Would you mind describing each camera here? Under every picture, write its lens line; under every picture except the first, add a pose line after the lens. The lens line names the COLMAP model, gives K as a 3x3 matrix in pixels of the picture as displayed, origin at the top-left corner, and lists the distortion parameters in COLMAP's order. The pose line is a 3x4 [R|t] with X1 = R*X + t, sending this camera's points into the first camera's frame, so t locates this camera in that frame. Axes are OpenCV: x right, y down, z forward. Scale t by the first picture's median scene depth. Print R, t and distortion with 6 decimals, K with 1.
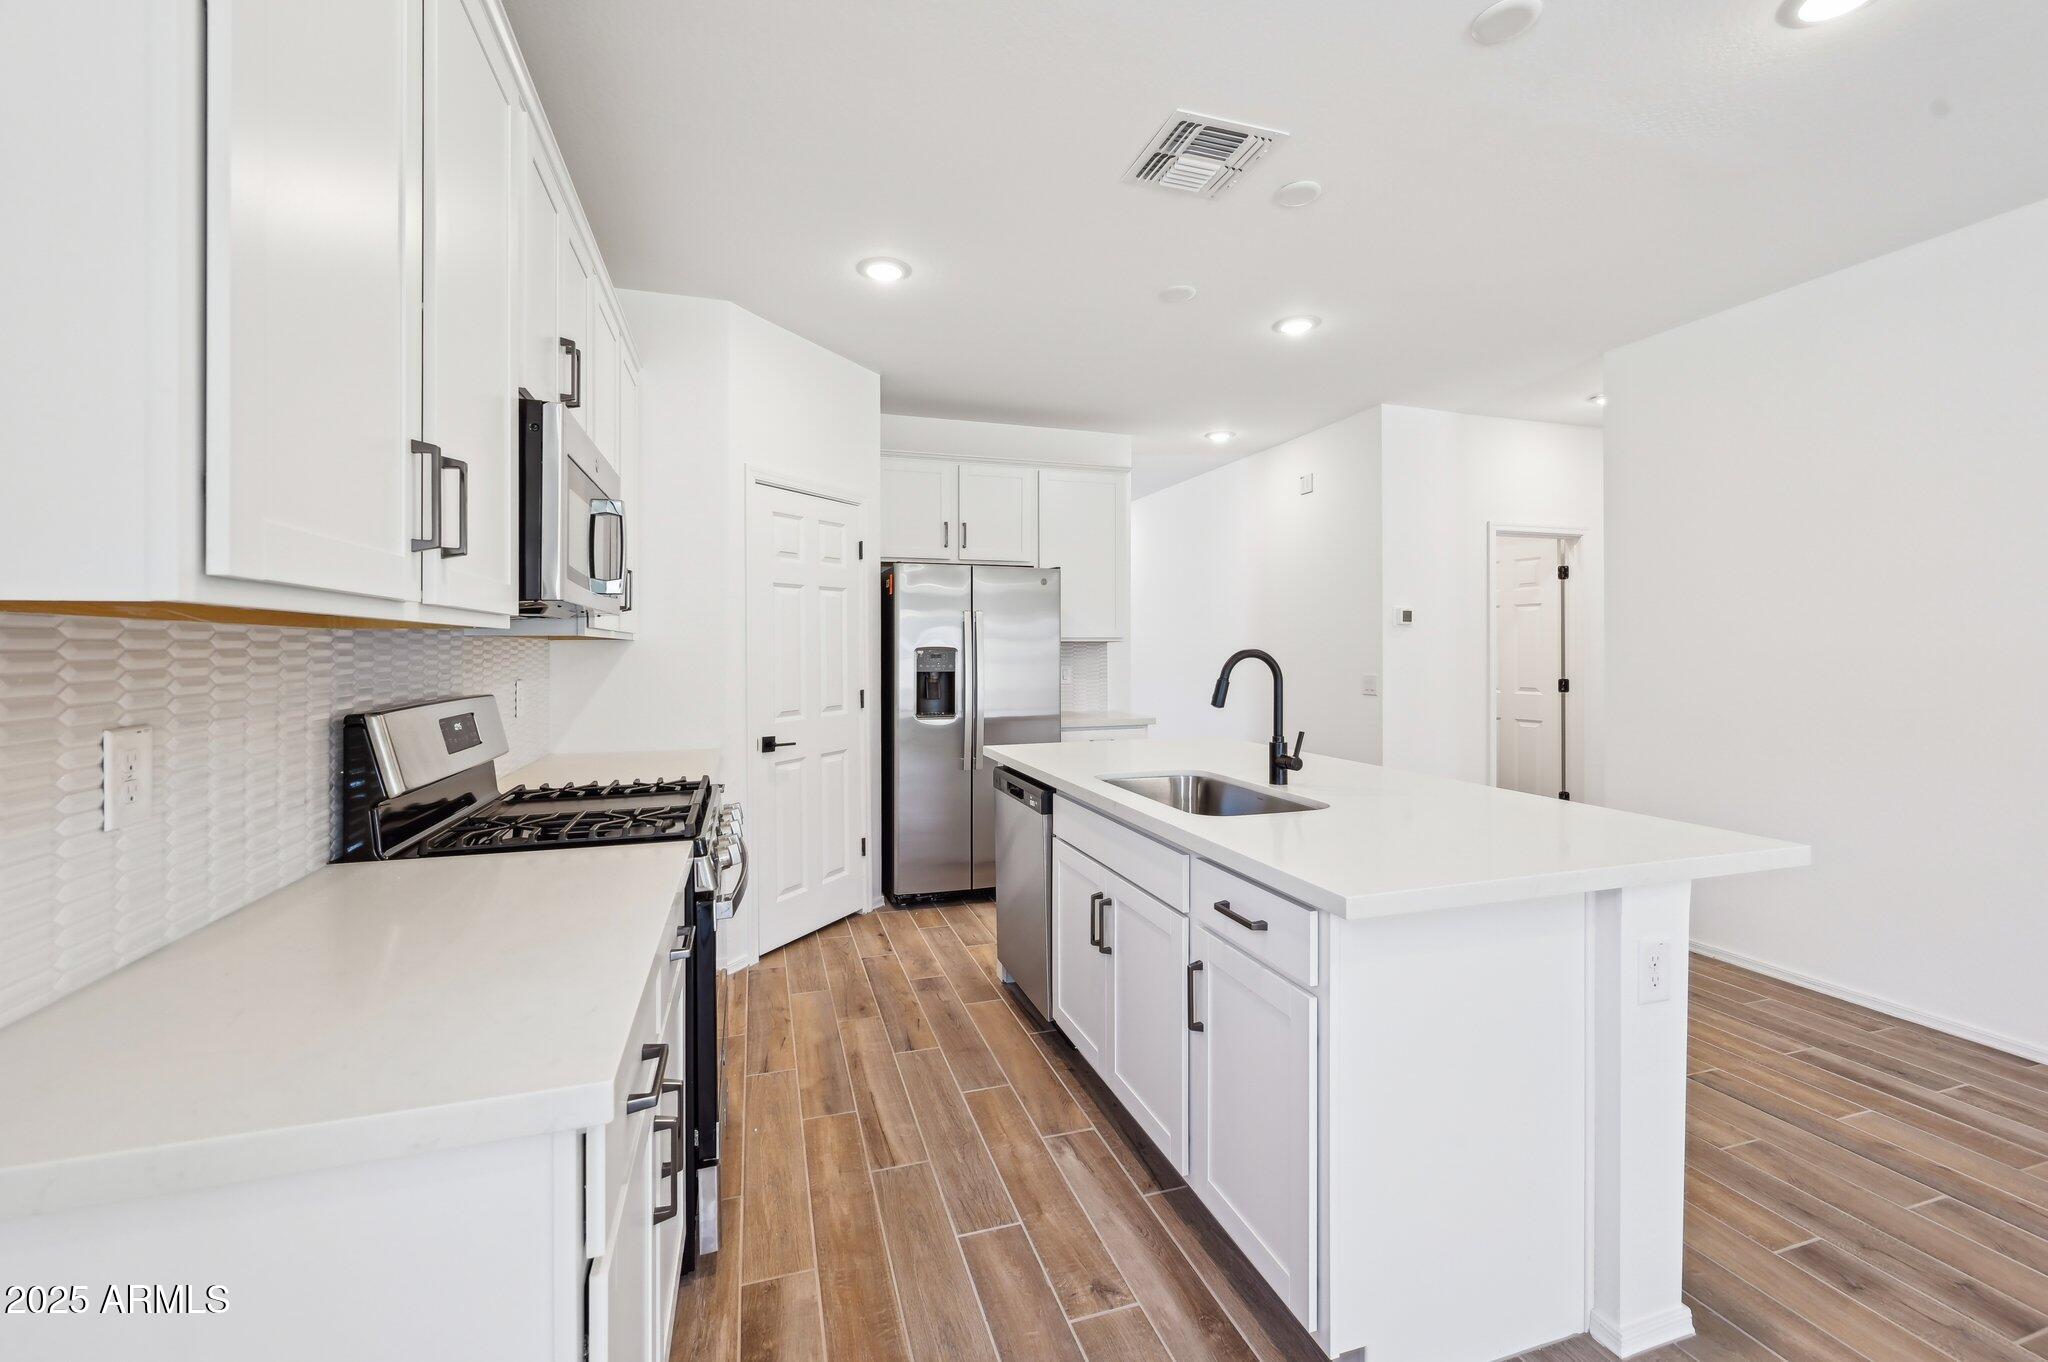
lens RADIAL K [[839.0, 0, 1024.1], [0, 839.0, 643.5], [0, 0, 1]] dist [-0.000897, -0.000016]
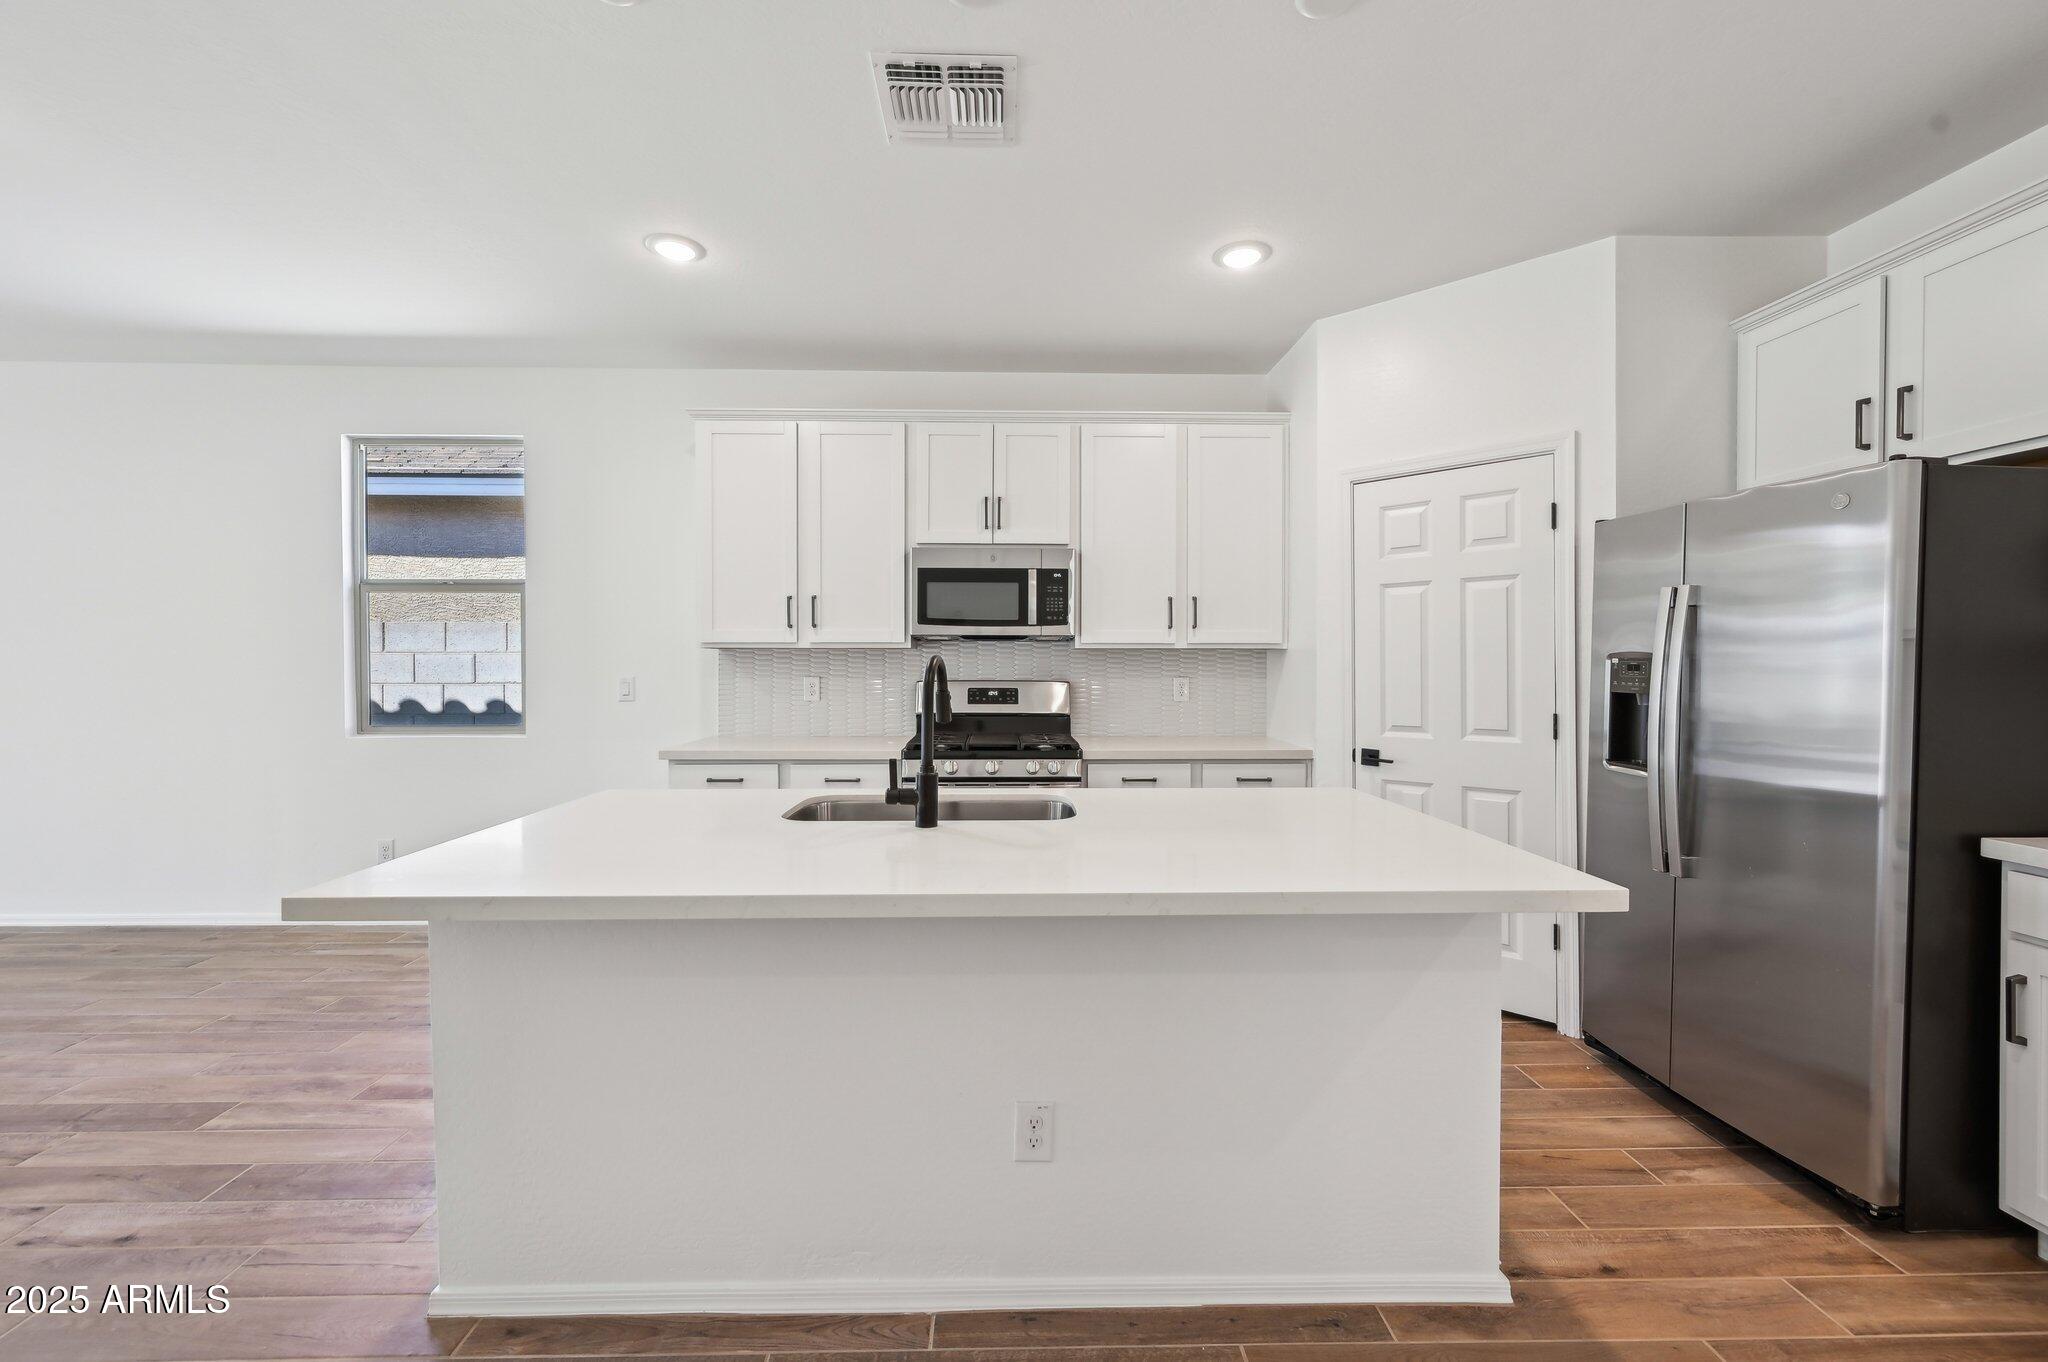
lens RADIAL K [[833.0, 0, 1021.4], [0, 833.0, 663.9], [0, 0, 1]] dist [-0.000253, -0.000071]
pose [[-0.285611, 0.006074, -0.958327, 0.807329], [0.006192, 0.999971, 0.004493, 0.010047], [0.958326, -0.004651, -0.285640, 1.028843]]
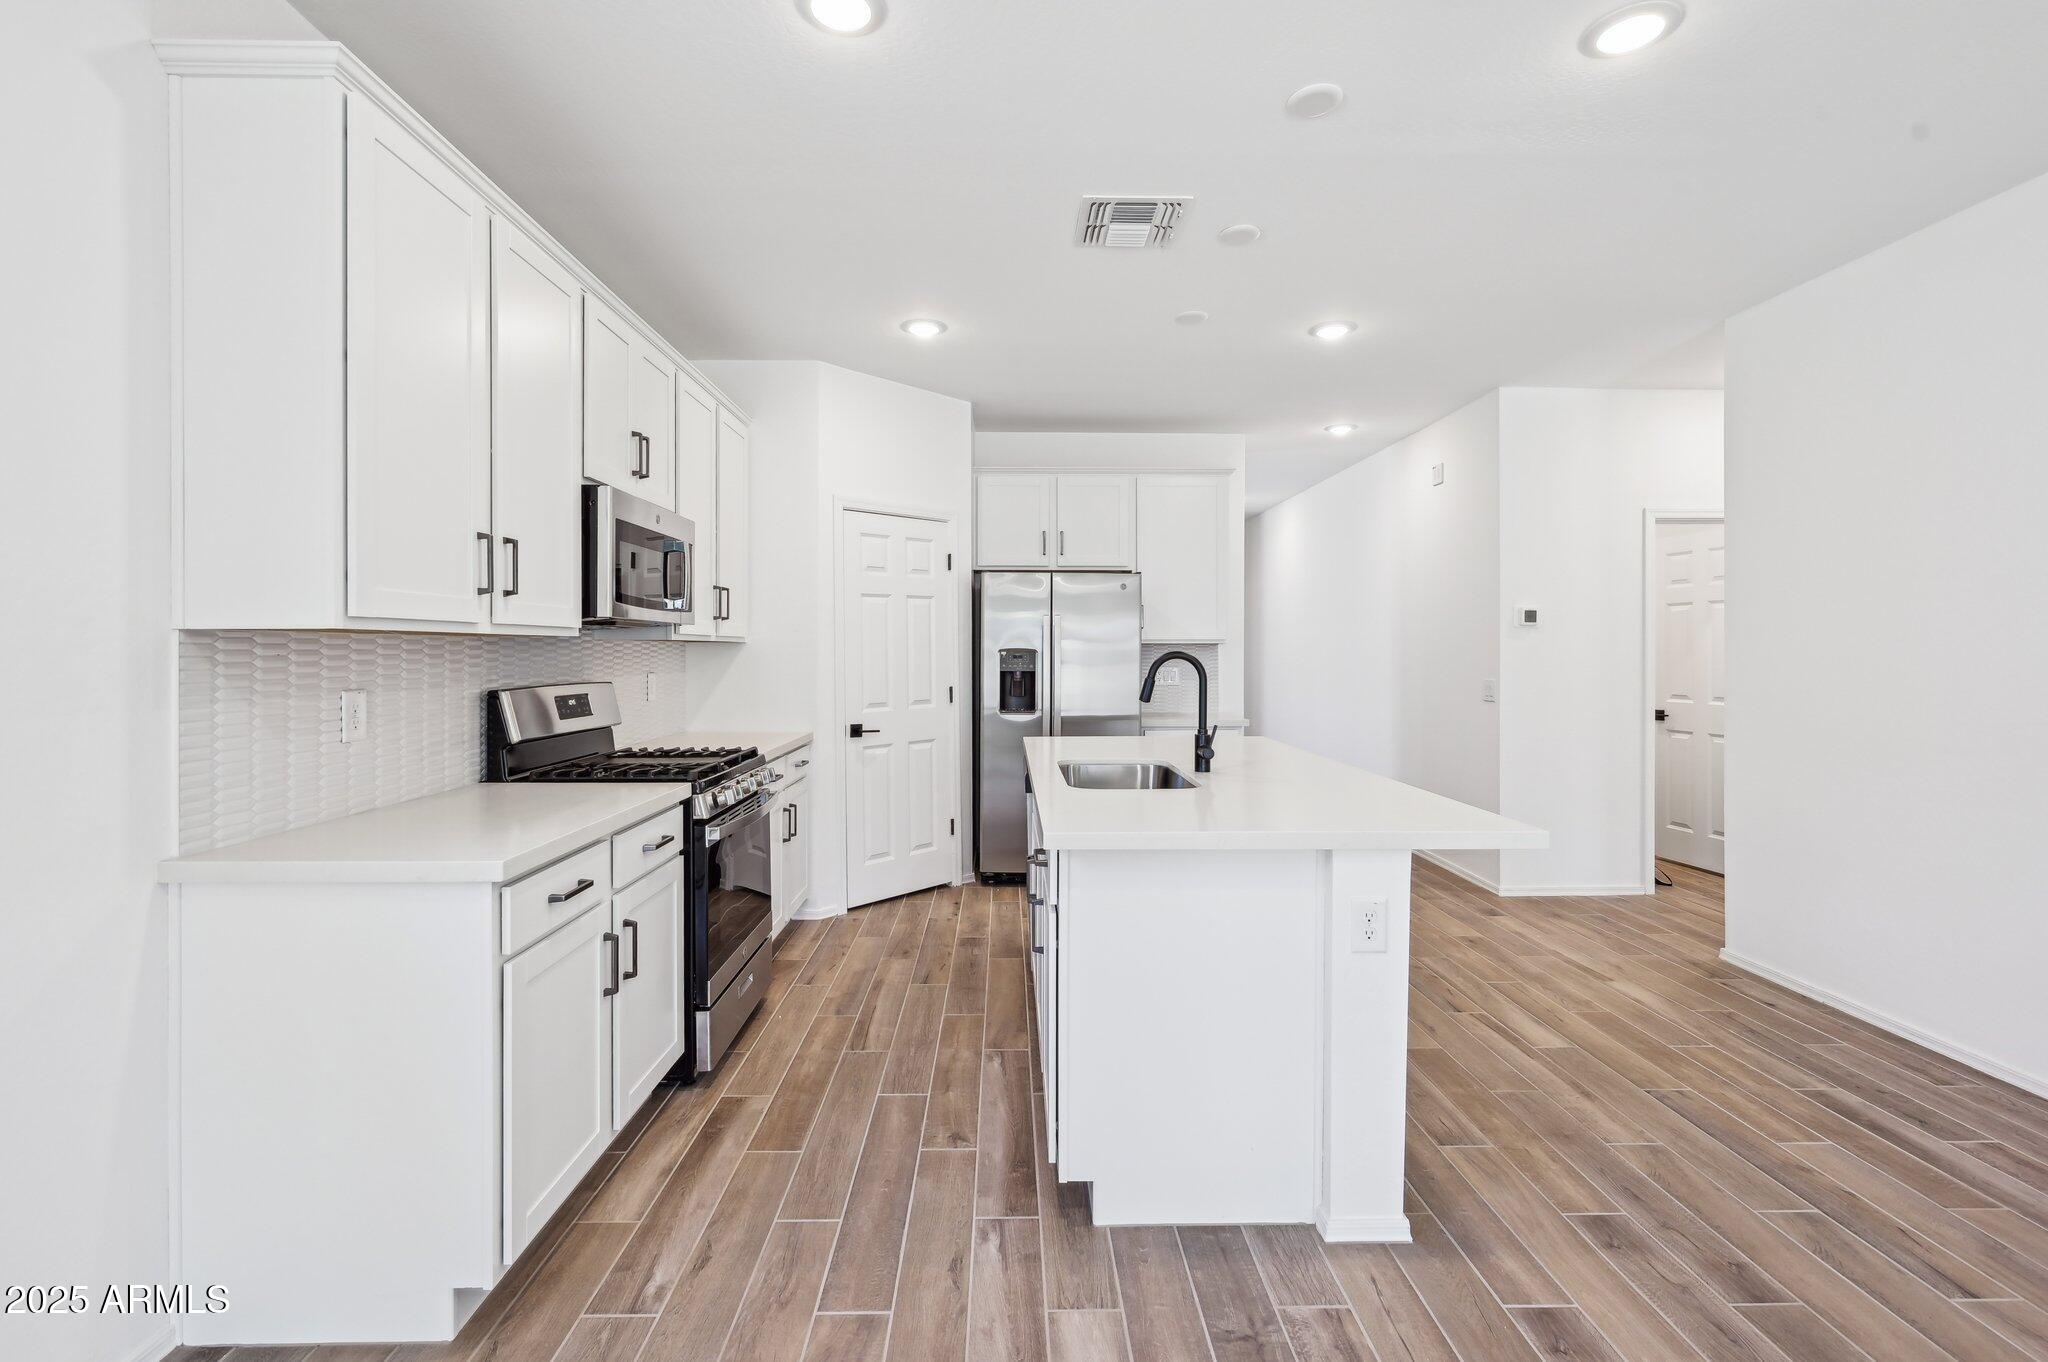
lens RADIAL K [[912.4, 0, 1021.2], [0, 912.4, 651.1], [0, 0, 1]] dist [-0.000731, 0.000555]
pose [[0.957467, 0.003300, -0.288523, 0.330986], [-0.001121, 0.999970, 0.007715, -0.002225], [0.288539, -0.007063, 0.957442, -0.185404]]
